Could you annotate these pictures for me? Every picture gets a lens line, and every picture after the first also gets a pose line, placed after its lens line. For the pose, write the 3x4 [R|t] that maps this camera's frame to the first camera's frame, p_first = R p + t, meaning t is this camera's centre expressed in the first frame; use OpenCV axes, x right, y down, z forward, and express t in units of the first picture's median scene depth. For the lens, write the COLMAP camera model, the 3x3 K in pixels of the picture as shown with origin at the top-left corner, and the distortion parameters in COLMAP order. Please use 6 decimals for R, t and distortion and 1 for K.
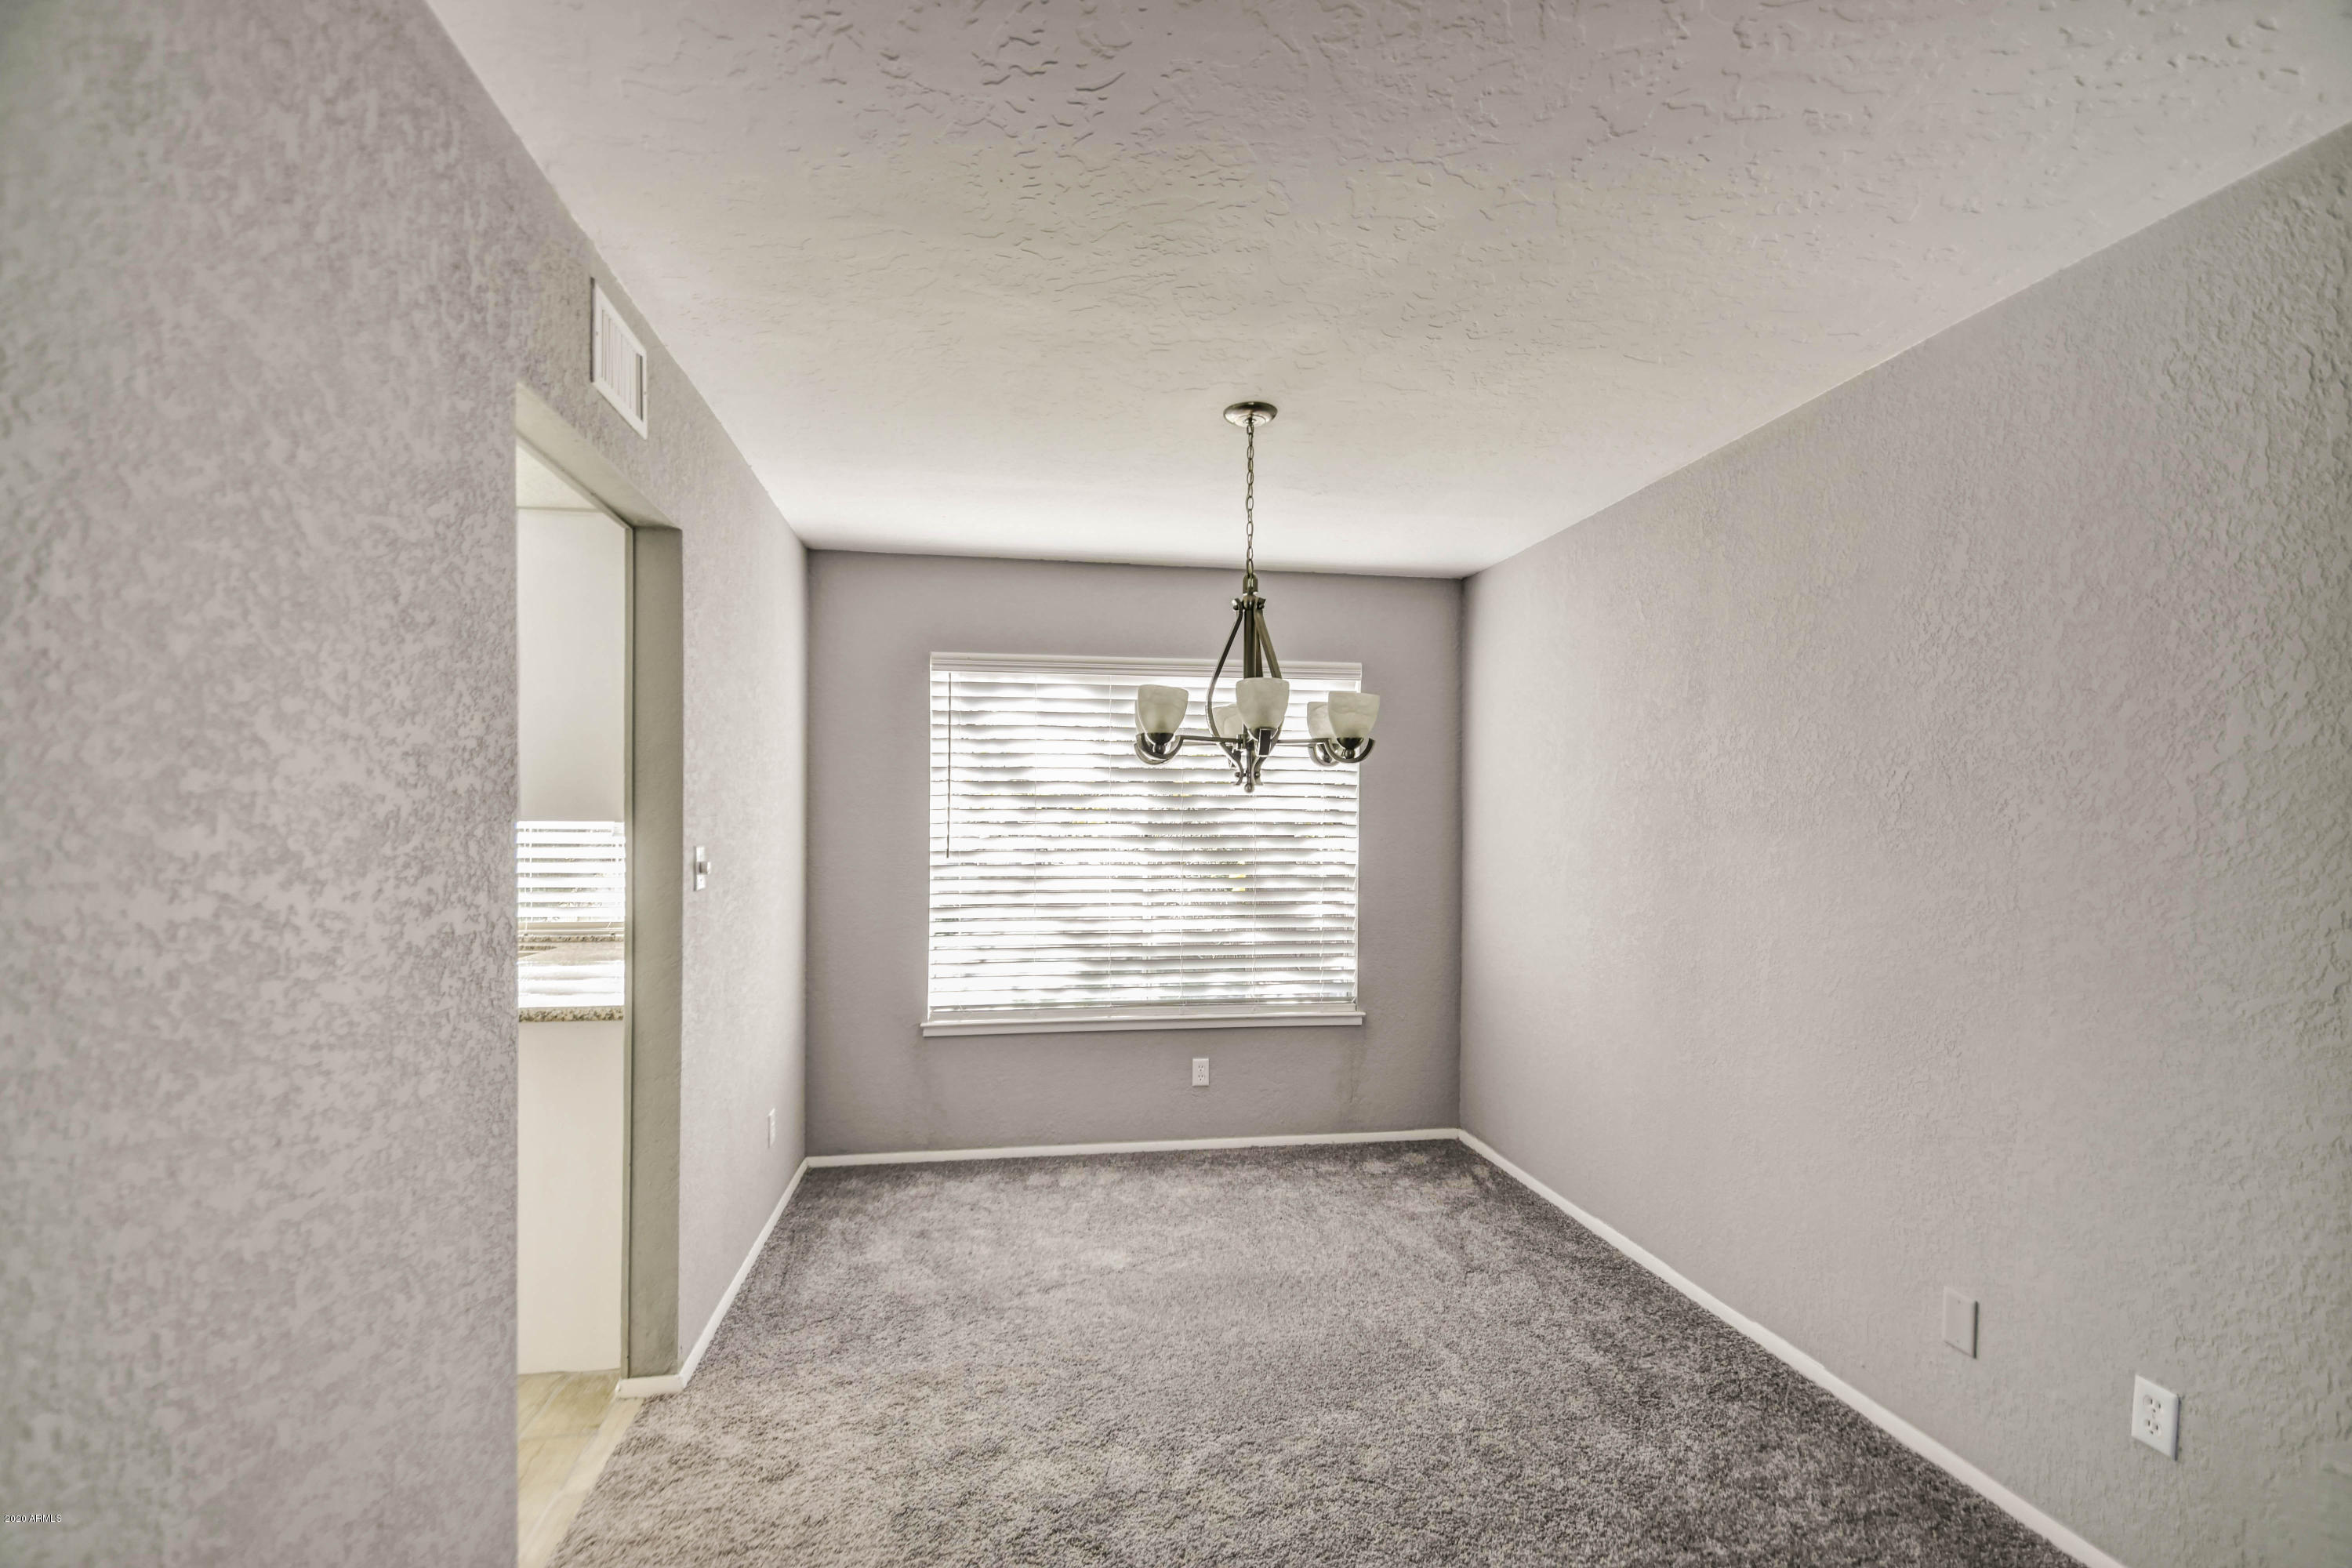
lens RADIAL K [[1051.7, 0, 1169.4], [0, 1051.7, 840.7], [0, 0, 1]] dist [0.014949, -0.011667]
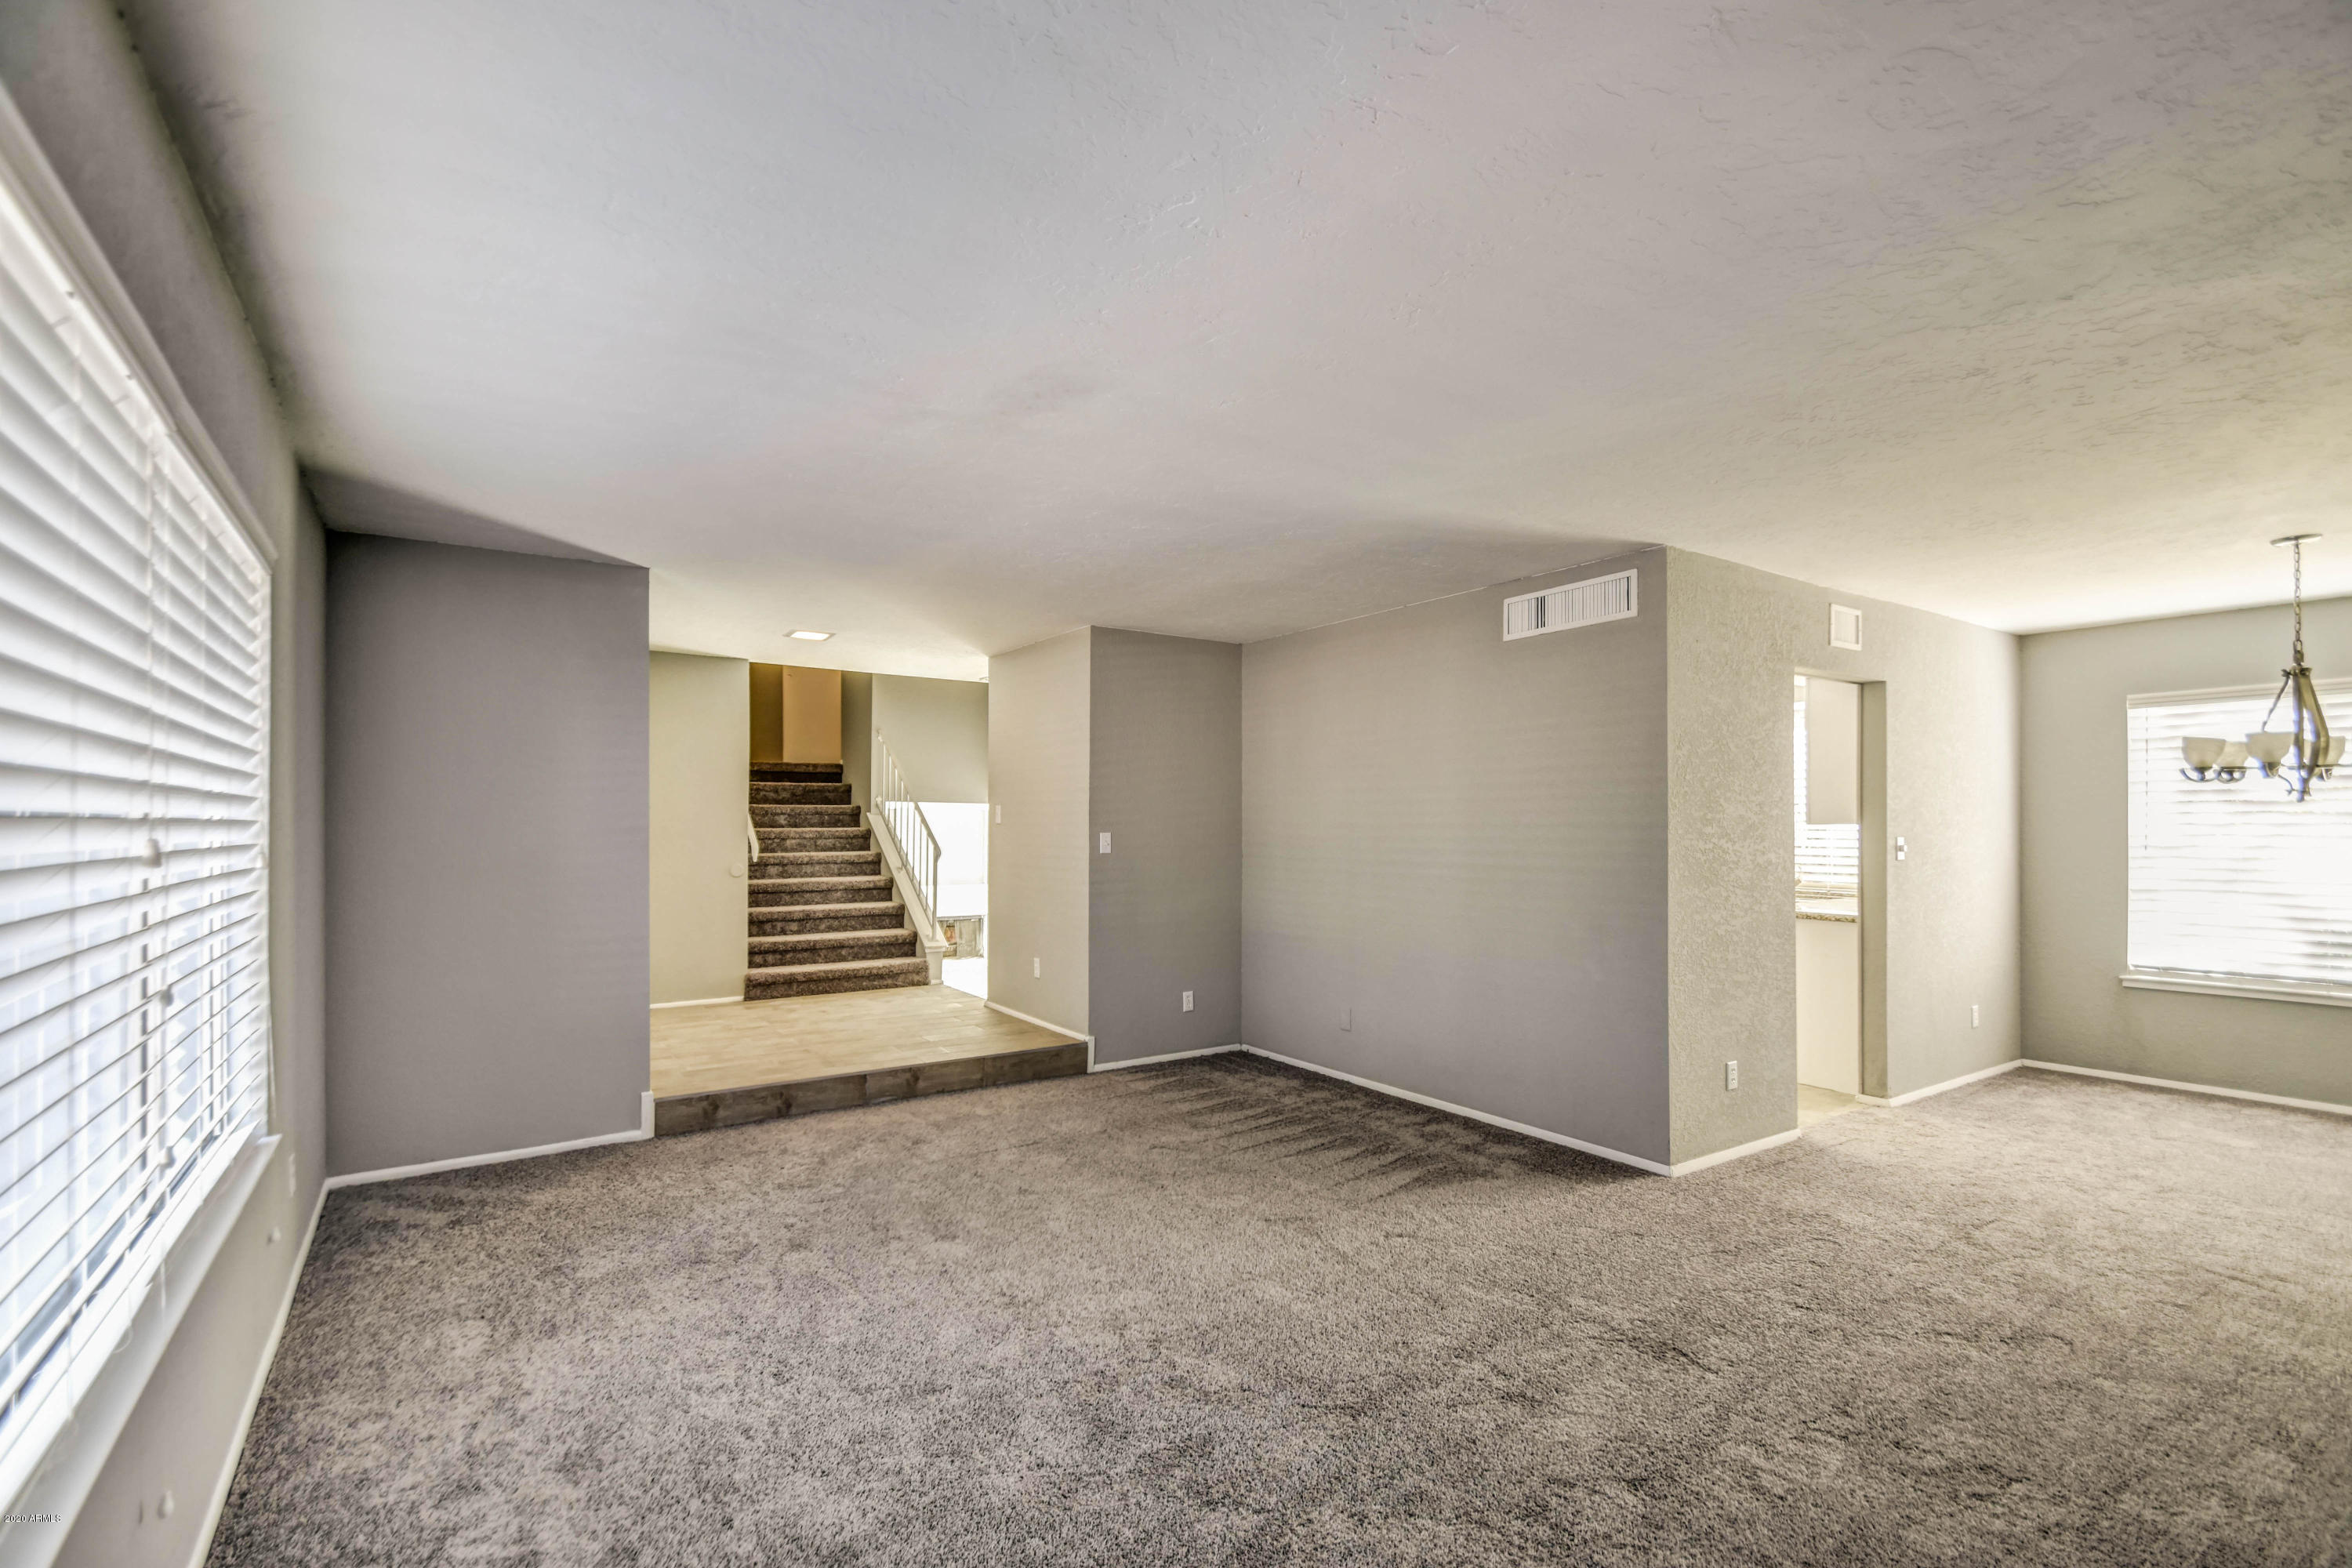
lens RADIAL K [[1051.7, 0, 1170.5], [0, 1051.7, 809.0], [0, 0, 1]] dist [0.014949, -0.011667]
pose [[0.412358, -0.020550, -0.910790, 0.817490], [-0.010936, 0.999562, -0.027504, 0.022107], [0.910956, 0.021302, 0.411953, -1.086756]]
